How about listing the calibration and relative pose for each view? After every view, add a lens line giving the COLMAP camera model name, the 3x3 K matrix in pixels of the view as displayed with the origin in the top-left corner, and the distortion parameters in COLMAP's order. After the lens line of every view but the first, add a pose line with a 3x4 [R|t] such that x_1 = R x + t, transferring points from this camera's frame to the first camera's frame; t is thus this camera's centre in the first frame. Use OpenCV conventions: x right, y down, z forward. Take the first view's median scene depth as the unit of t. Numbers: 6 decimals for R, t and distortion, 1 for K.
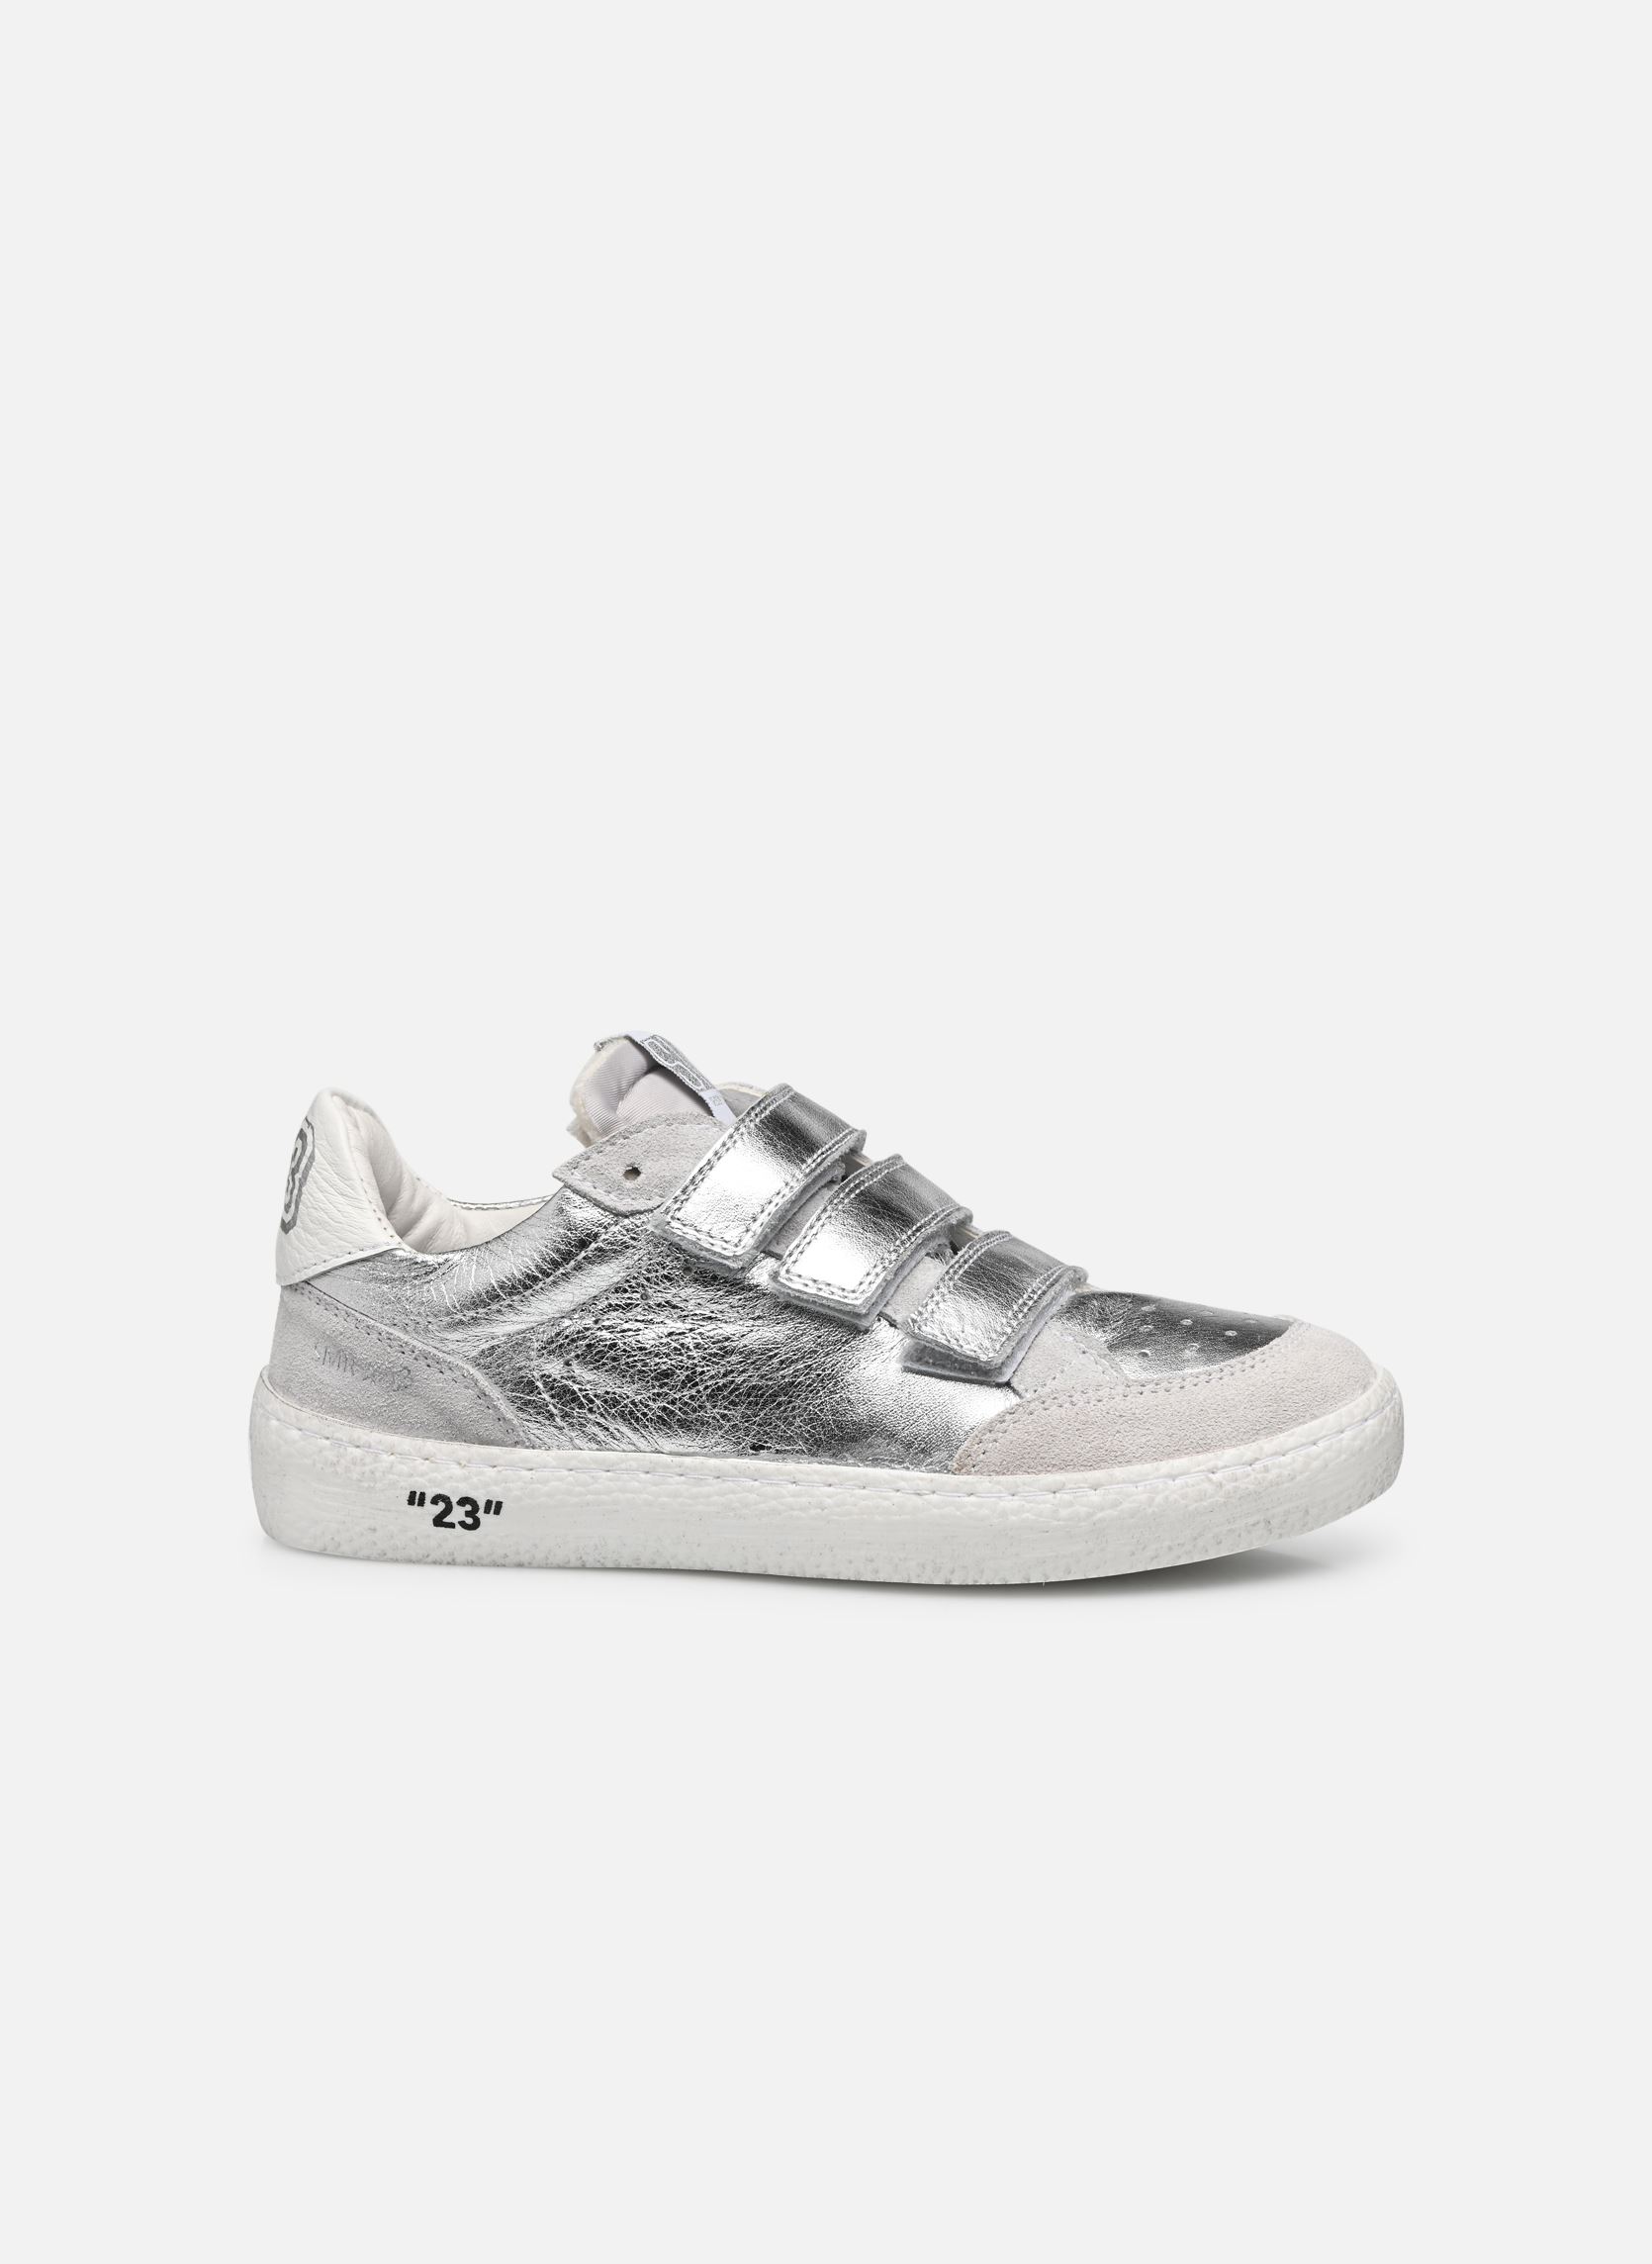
lens RADIAL K [[7277.5, 0, 829.0], [0, 7277.5, 1134.3], [0, 0, 1]] dist [0.033552, 0.000000]
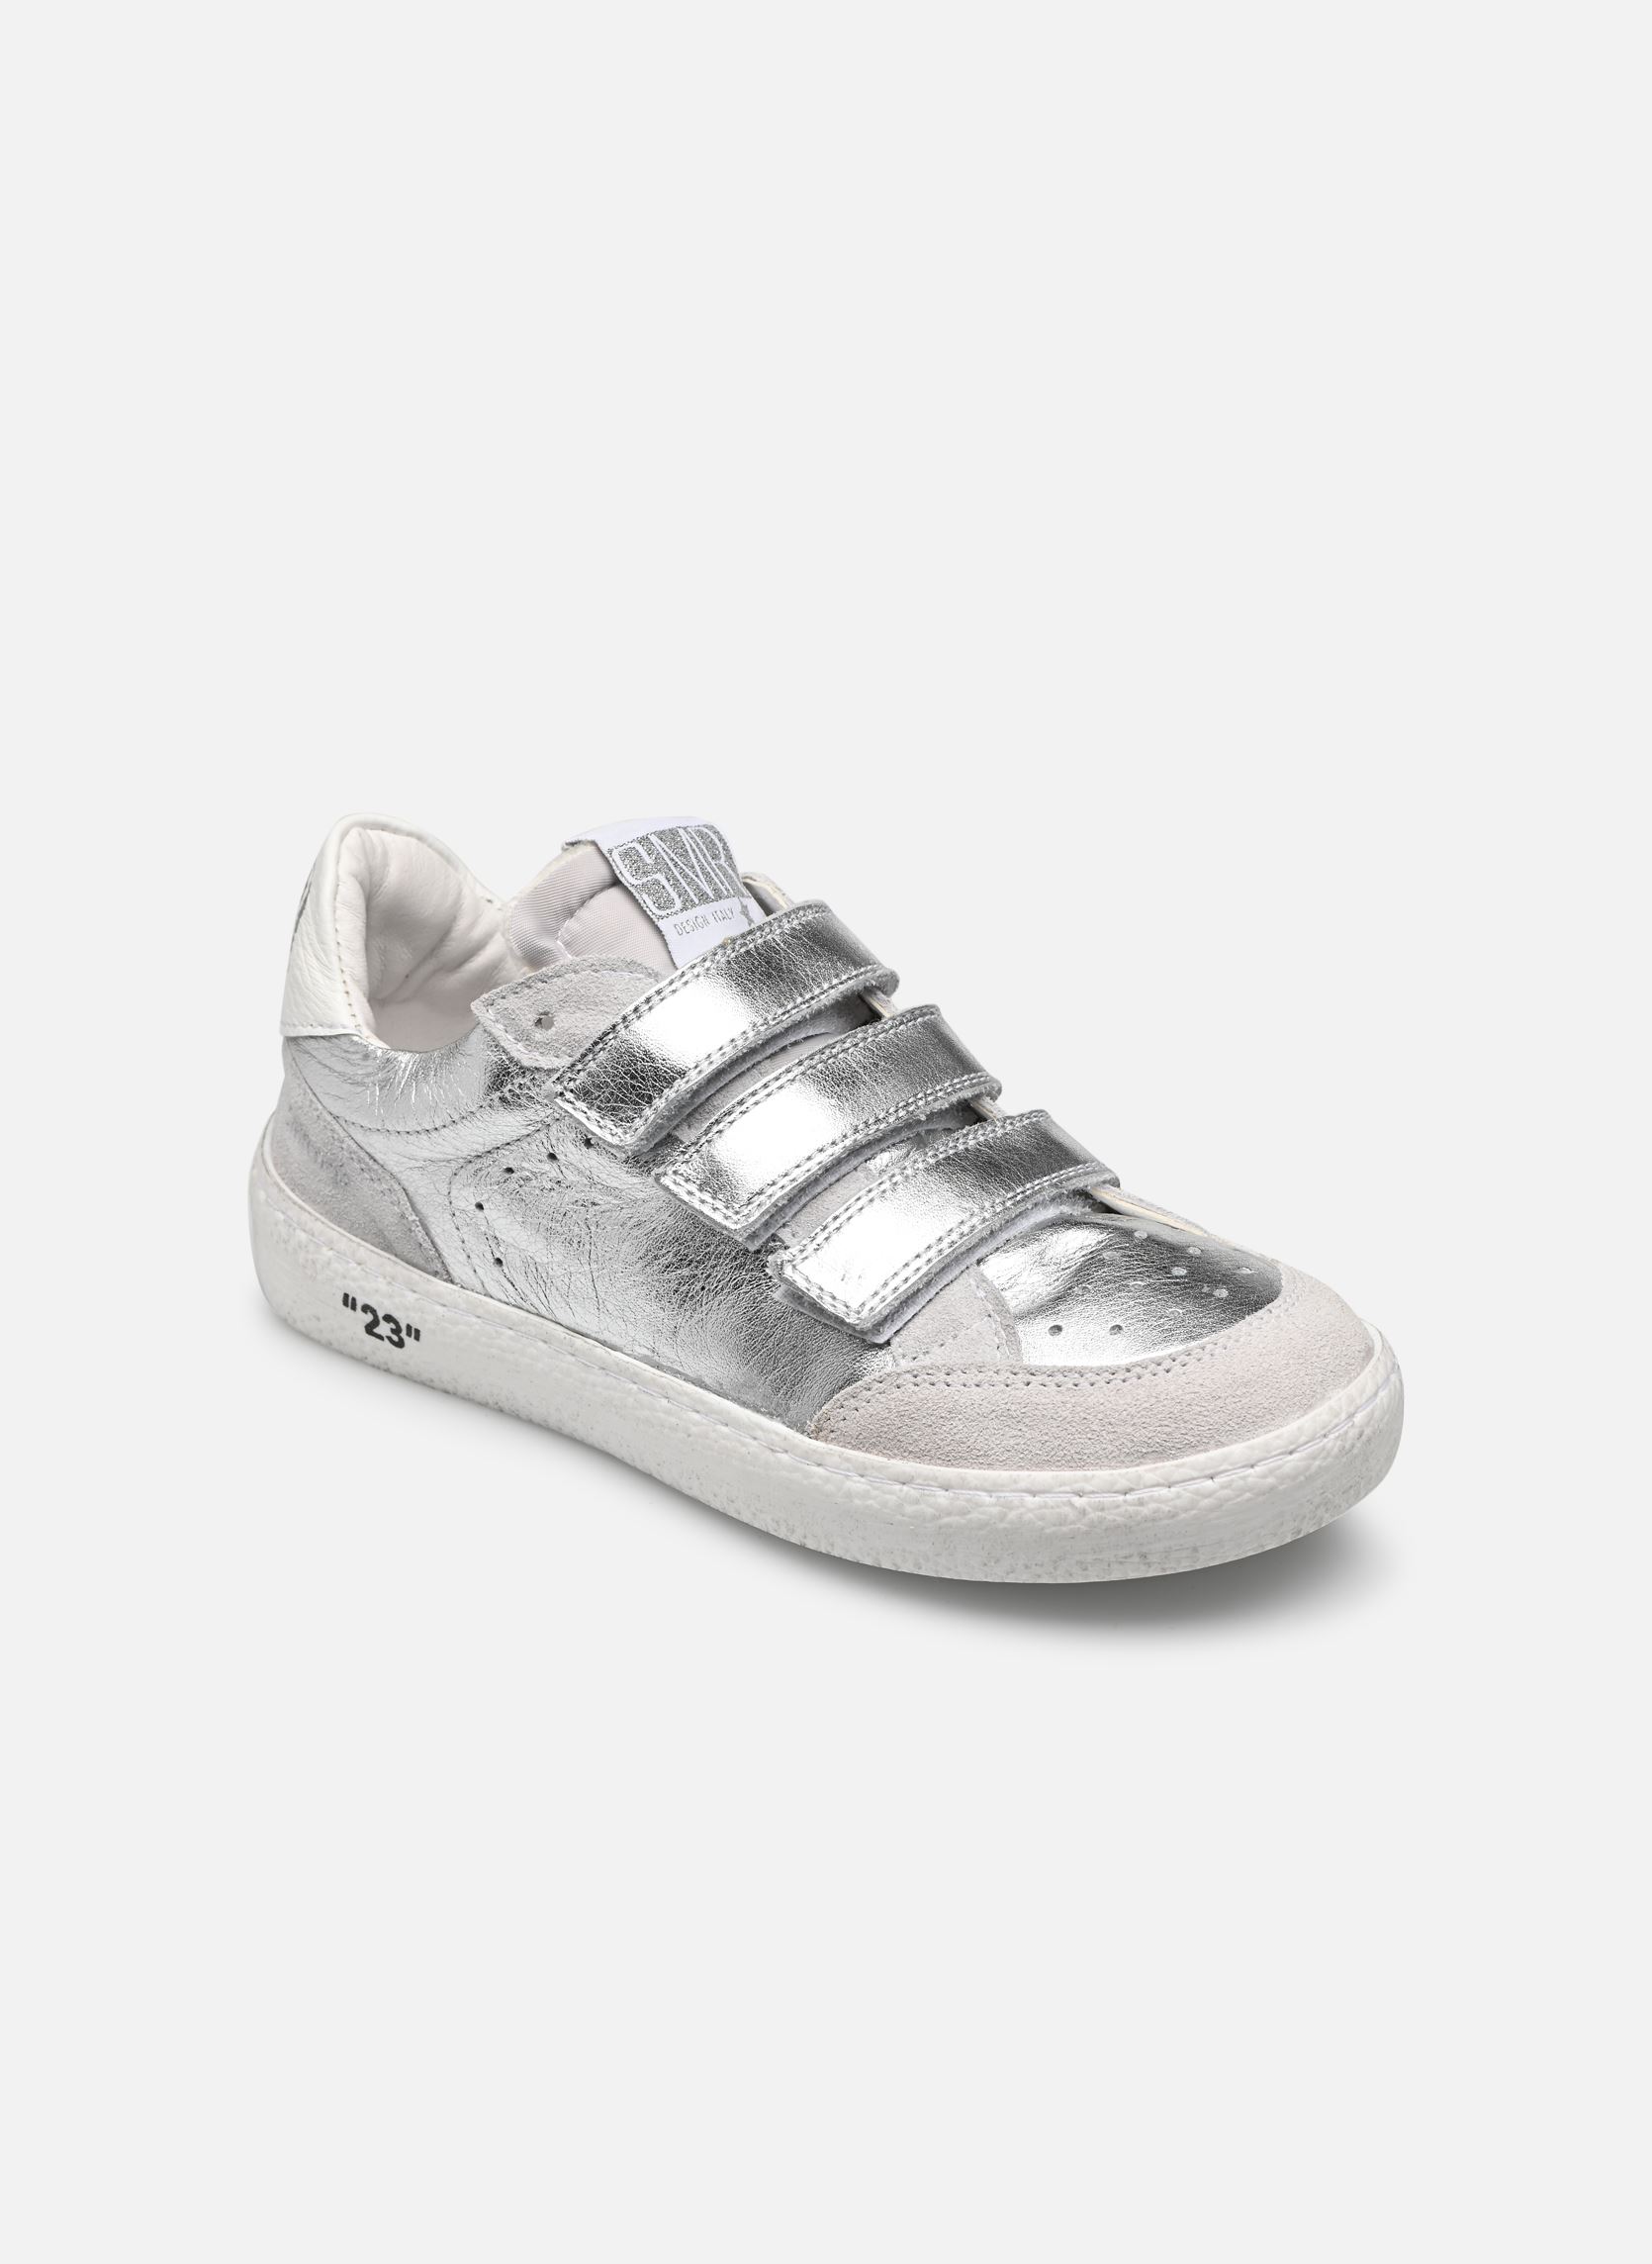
lens RADIAL K [[7277.5, 0, 824.0], [0, 7277.5, 1127.5], [0, 0, 1]] dist [0.033552, 0.000000]
pose [[0.887445, 0.195257, -0.417513, 0.377944], [-0.053635, 0.943429, 0.327207, -0.276078], [0.457783, -0.267985, 0.847714, 0.261430]]
